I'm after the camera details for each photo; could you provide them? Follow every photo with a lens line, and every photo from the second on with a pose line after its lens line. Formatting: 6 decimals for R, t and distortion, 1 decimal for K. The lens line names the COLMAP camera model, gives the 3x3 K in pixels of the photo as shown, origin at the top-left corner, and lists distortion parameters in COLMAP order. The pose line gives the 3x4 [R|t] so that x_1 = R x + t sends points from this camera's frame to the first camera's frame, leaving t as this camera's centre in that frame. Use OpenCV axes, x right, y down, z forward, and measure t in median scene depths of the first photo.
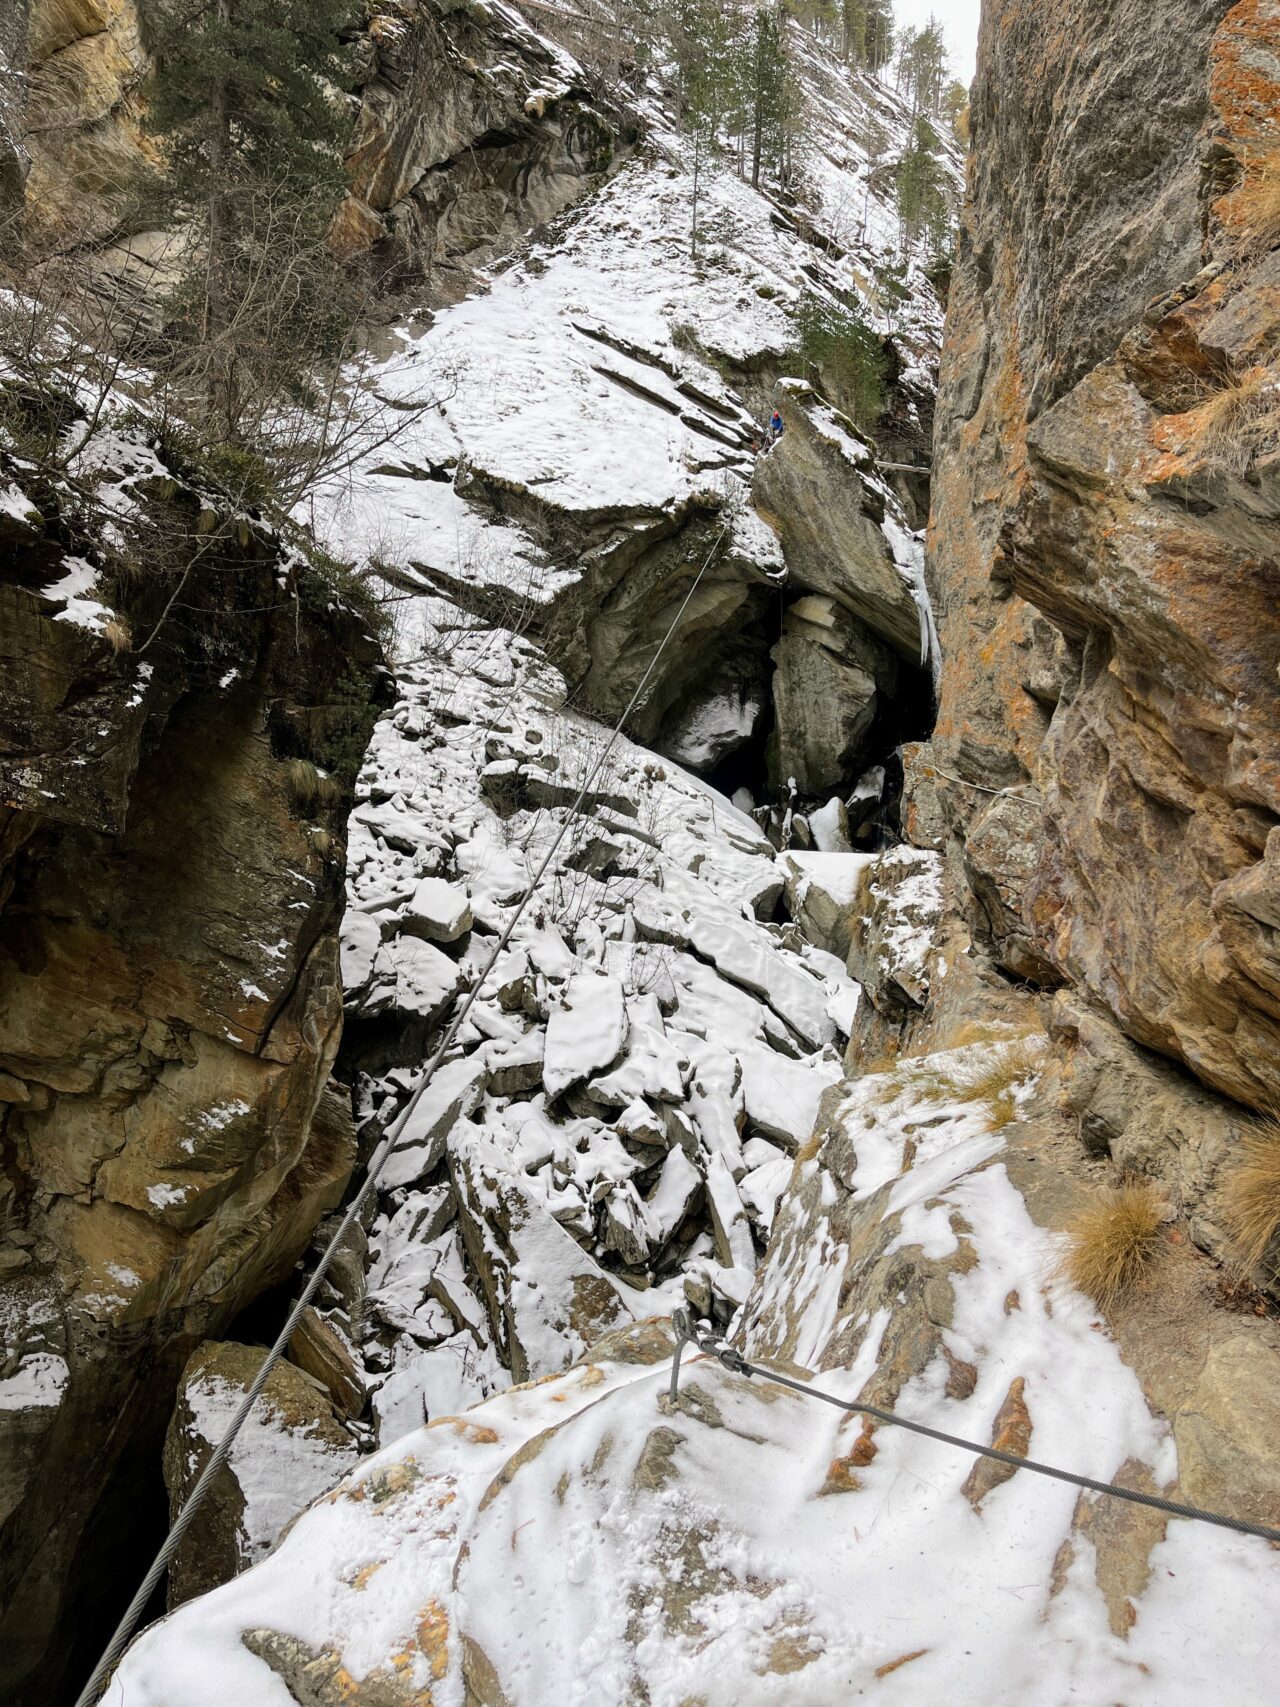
lens RADIAL K [[1291.5, 0, 634.7], [0, 1291.5, 866.8], [0, 0, 1]] dist [0.074770, -0.097133]
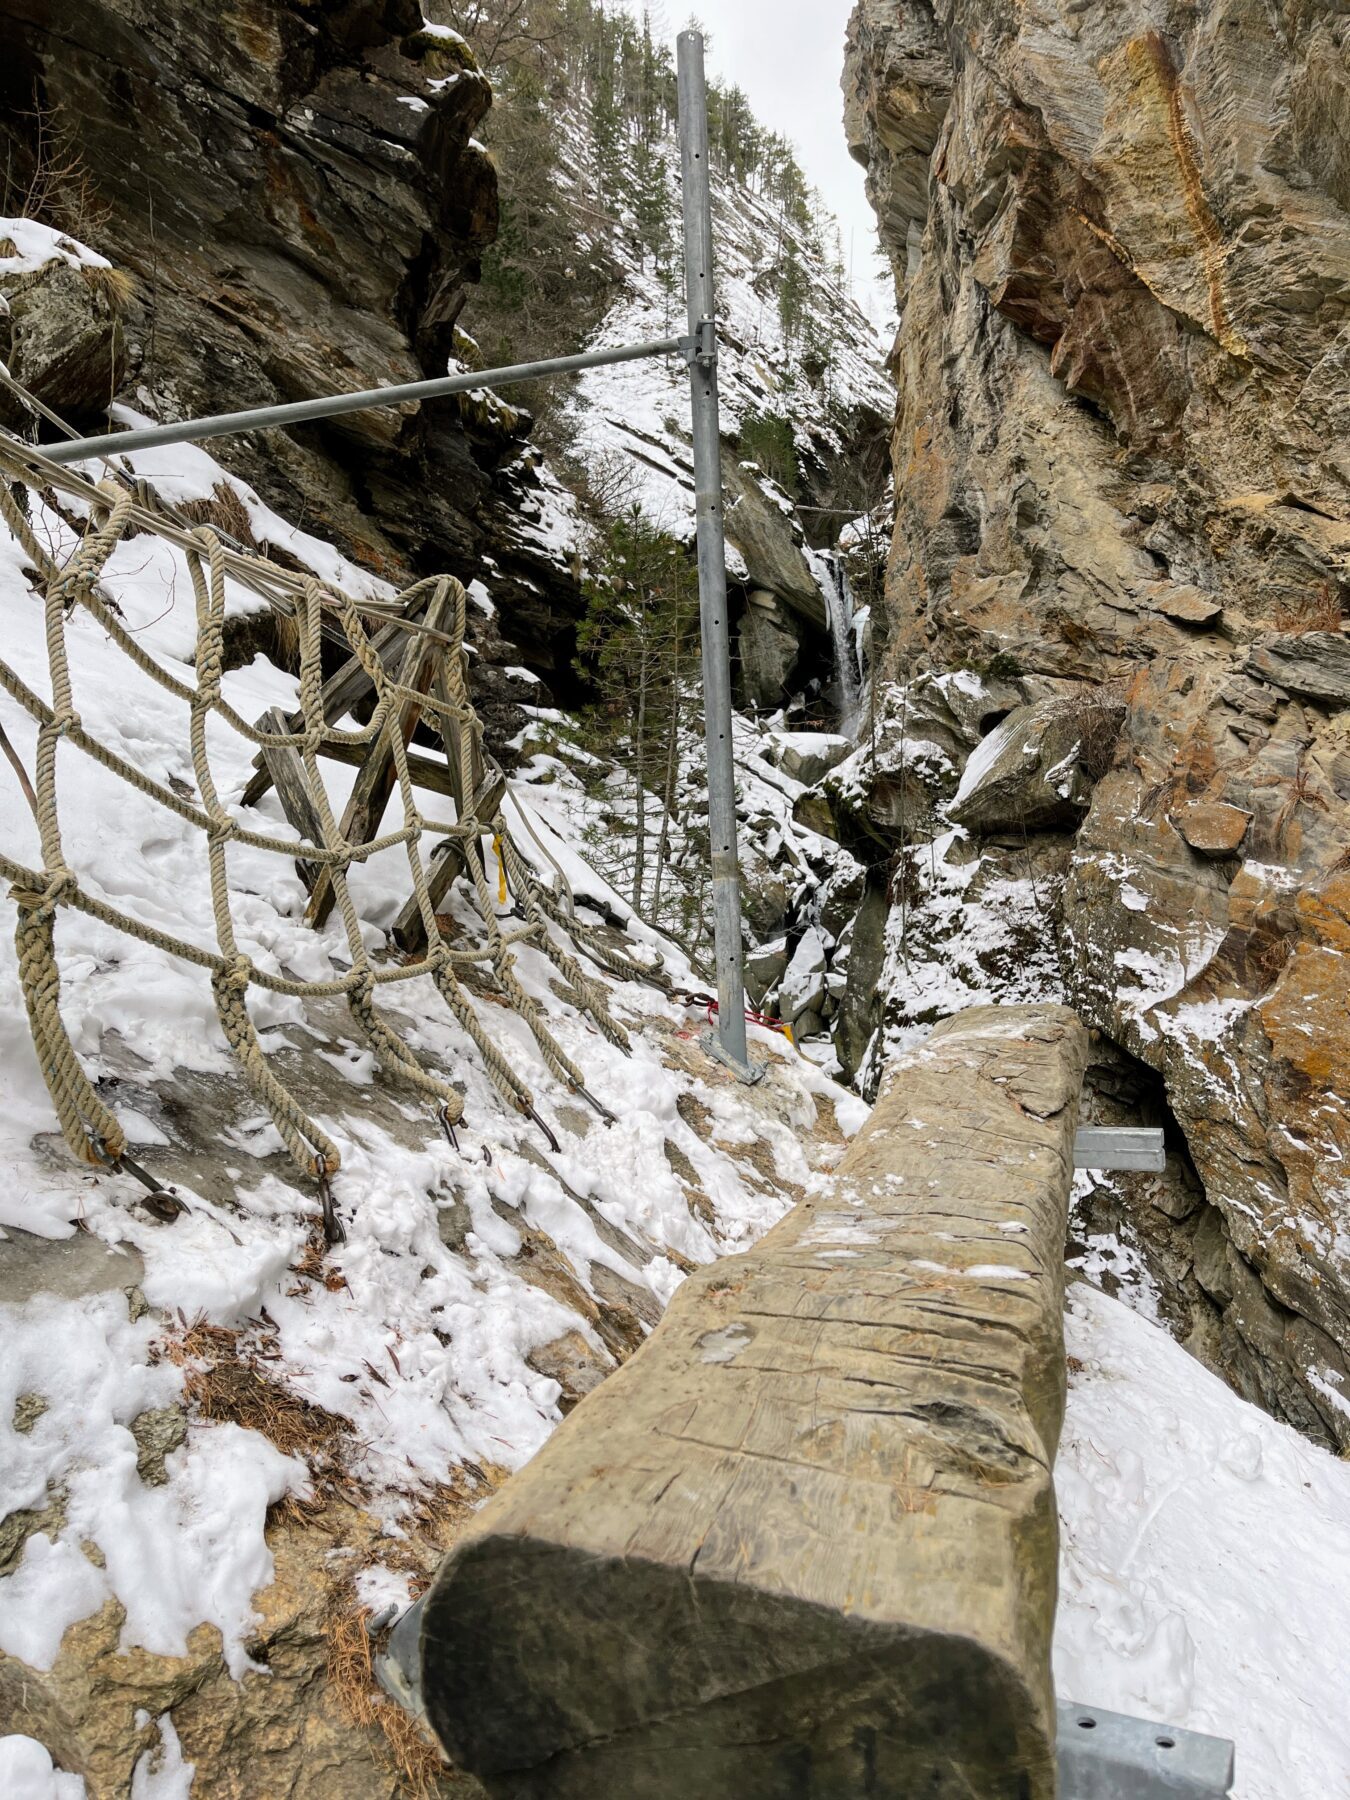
lens RADIAL K [[1360.7, 0, 672.8], [0, 1360.7, 903.7], [0, 0, 1]] dist [0.083155, -0.100381]
pose [[0.984756, -0.040567, 0.169145, -0.285639], [0.033741, 0.998504, 0.043038, 0.114884], [-0.170637, -0.036675, 0.984651, -0.727066]]
